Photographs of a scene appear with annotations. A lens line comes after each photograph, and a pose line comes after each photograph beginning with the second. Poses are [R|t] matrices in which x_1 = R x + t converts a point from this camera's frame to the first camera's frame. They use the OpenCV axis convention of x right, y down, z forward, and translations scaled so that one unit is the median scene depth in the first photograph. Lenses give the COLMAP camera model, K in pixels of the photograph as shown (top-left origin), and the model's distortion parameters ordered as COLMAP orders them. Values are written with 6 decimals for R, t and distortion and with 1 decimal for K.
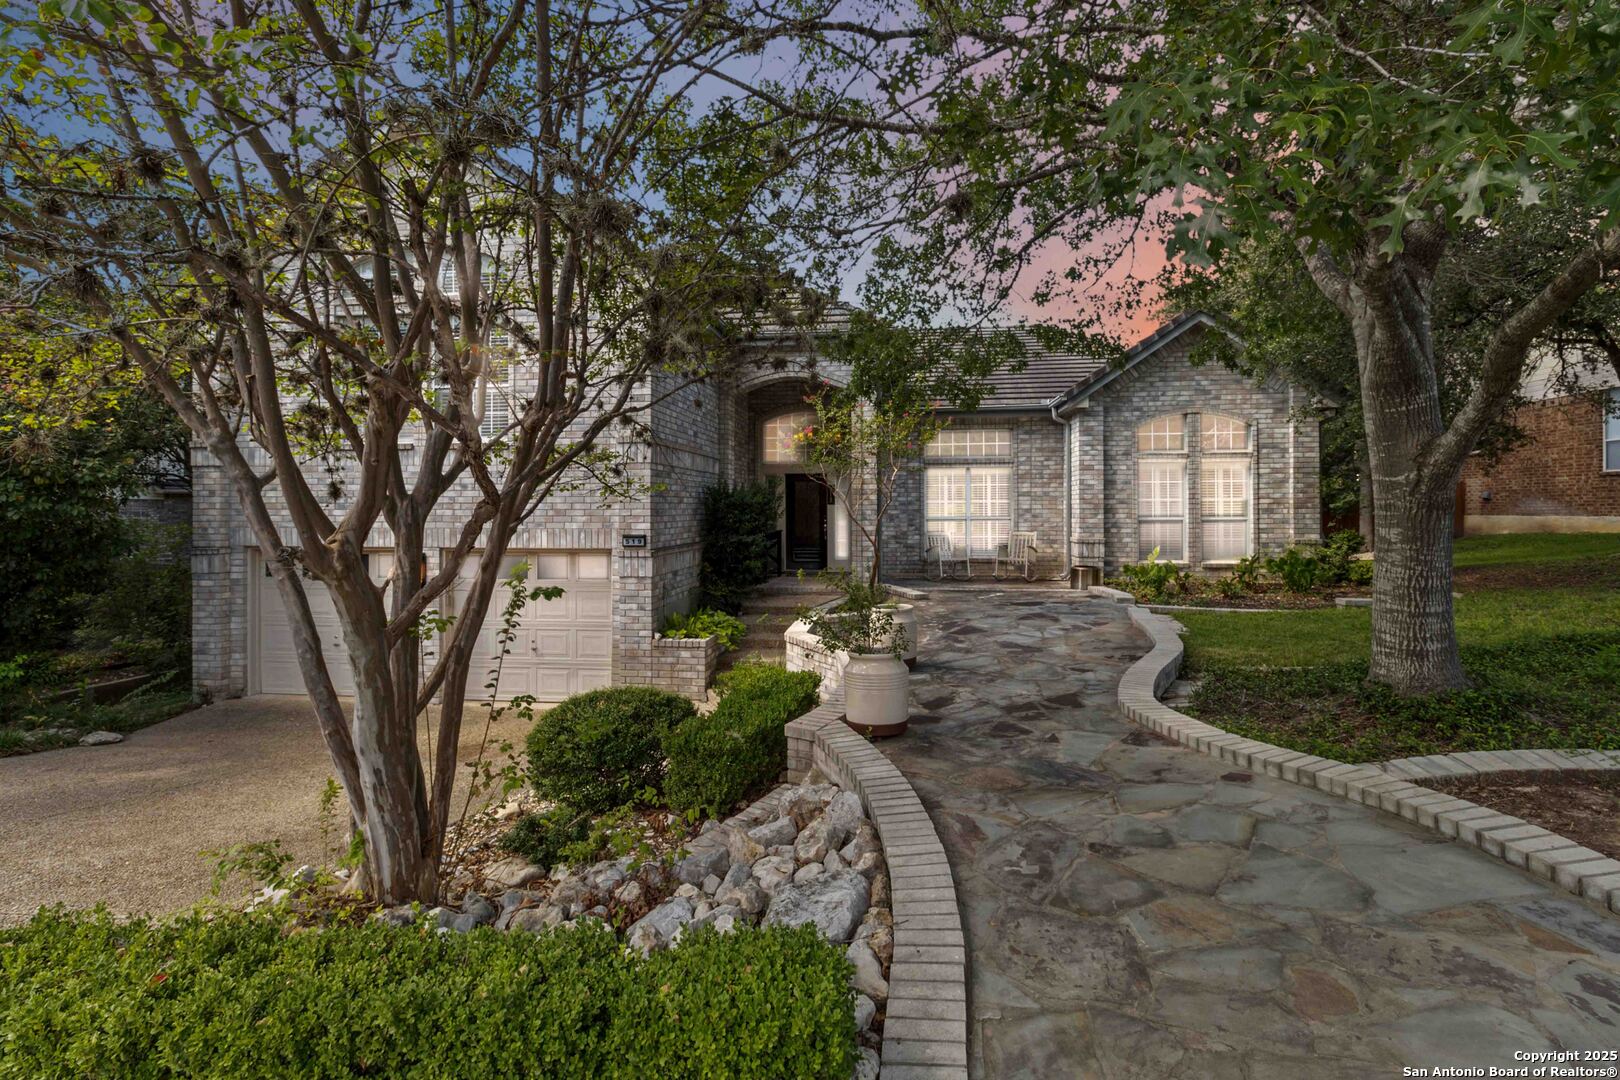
lens RADIAL K [[741.1, 0, 818.2], [0, 741.1, 511.3], [0, 0, 1]] dist [0.000841, 0.000168]
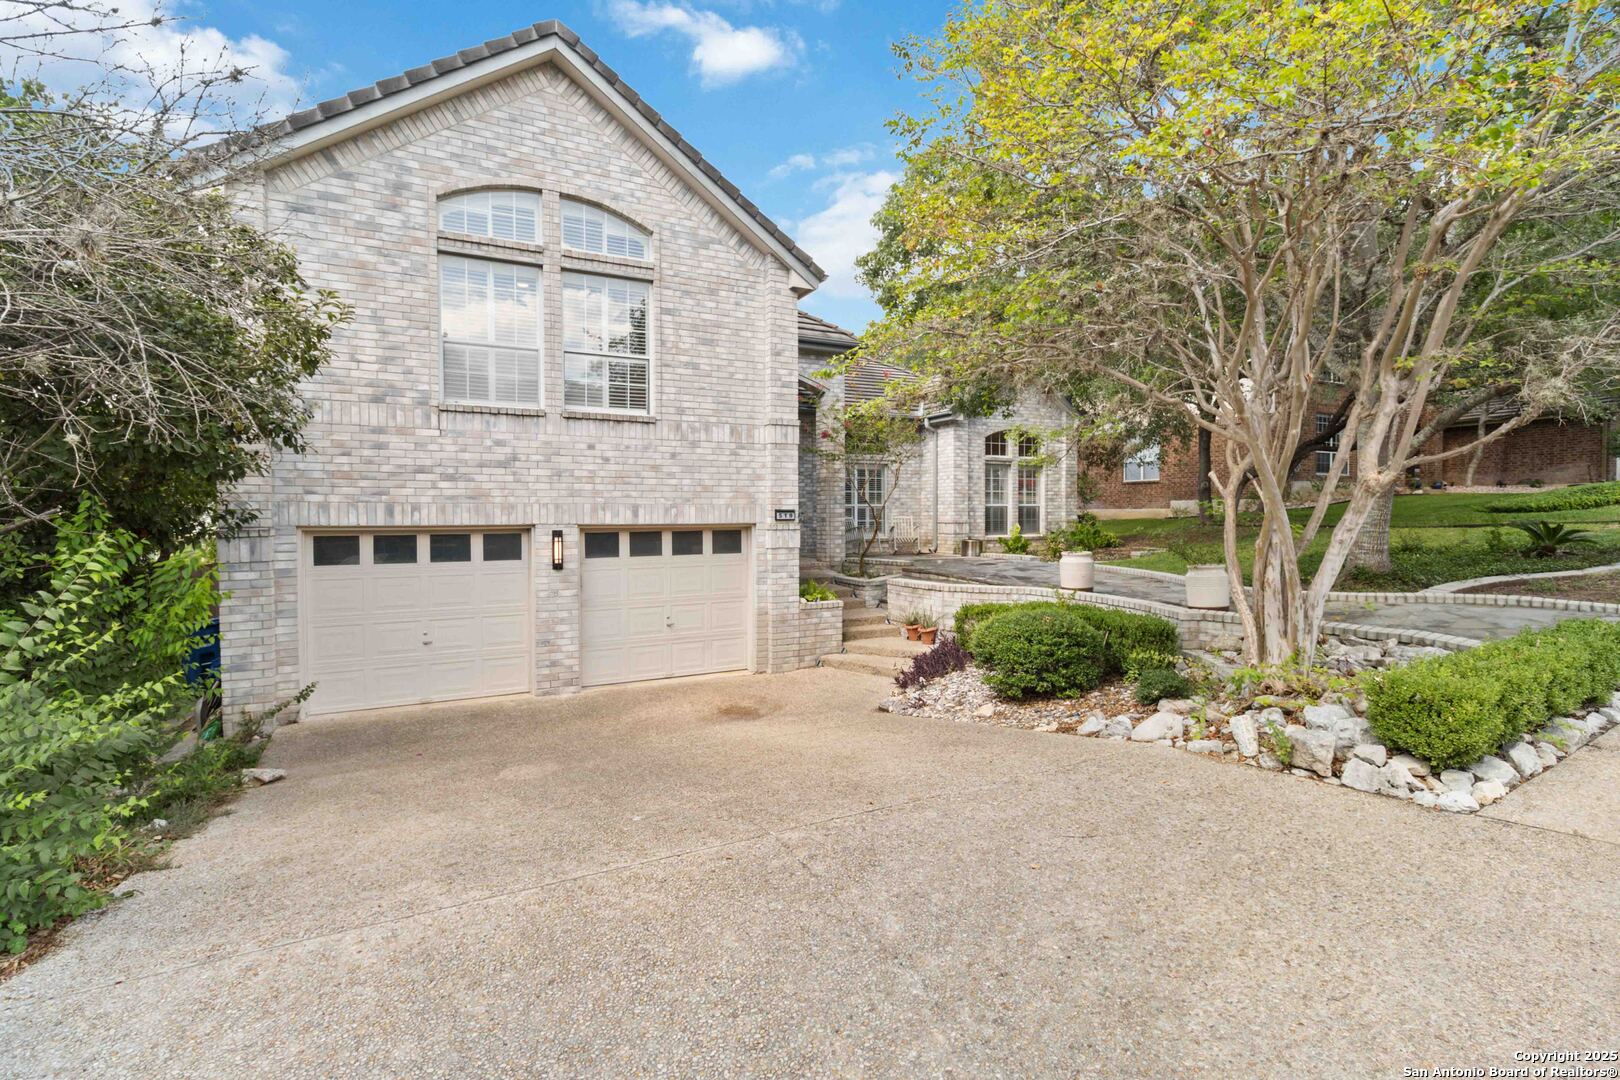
lens RADIAL K [[741.1, 0, 818.2], [0, 741.1, 511.3], [0, 0, 1]] dist [0.000841, 0.000168]
pose [[0.828848, 0.001178, 0.559472, -0.772513], [0.001763, 0.999987, -0.004718, 0.036954], [-0.559471, 0.004897, 0.828836, 0.057429]]
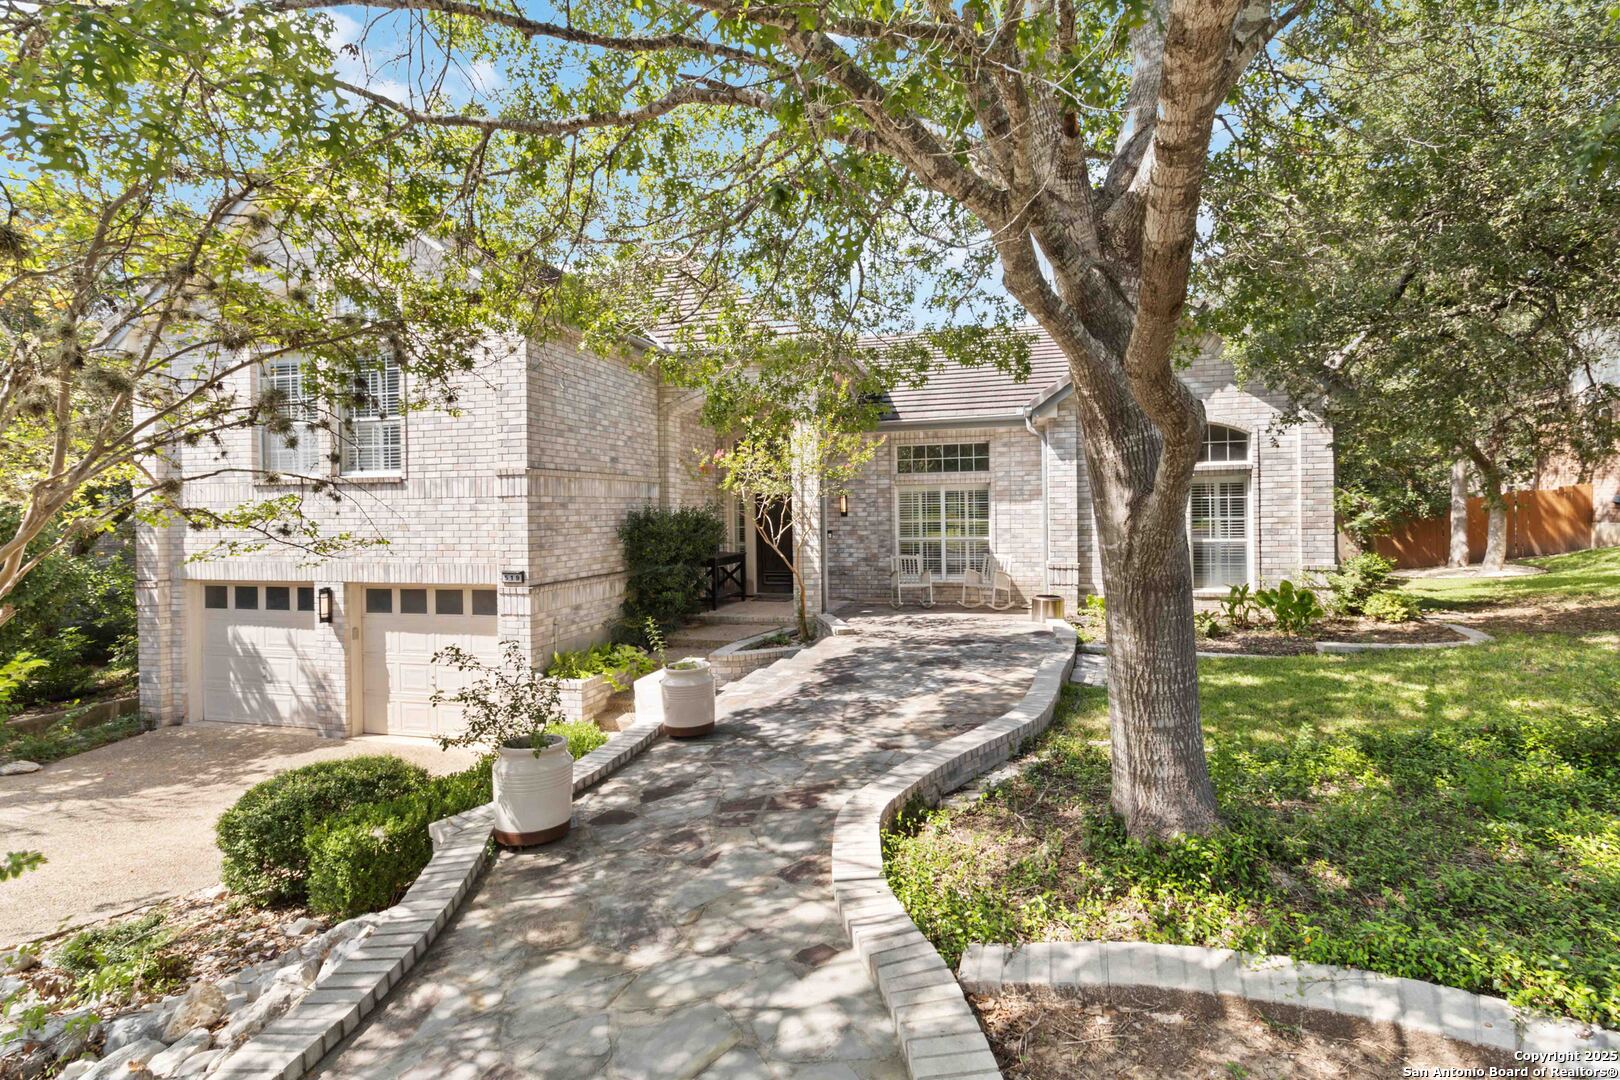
lens RADIAL K [[741.1, 0, 818.2], [0, 741.1, 511.3], [0, 0, 1]] dist [0.000841, 0.000168]
pose [[0.988978, -0.013042, -0.147490, 0.274792], [0.013124, 0.999914, -0.000419, -0.038922], [0.147483, -0.001521, 0.989063, 0.097485]]
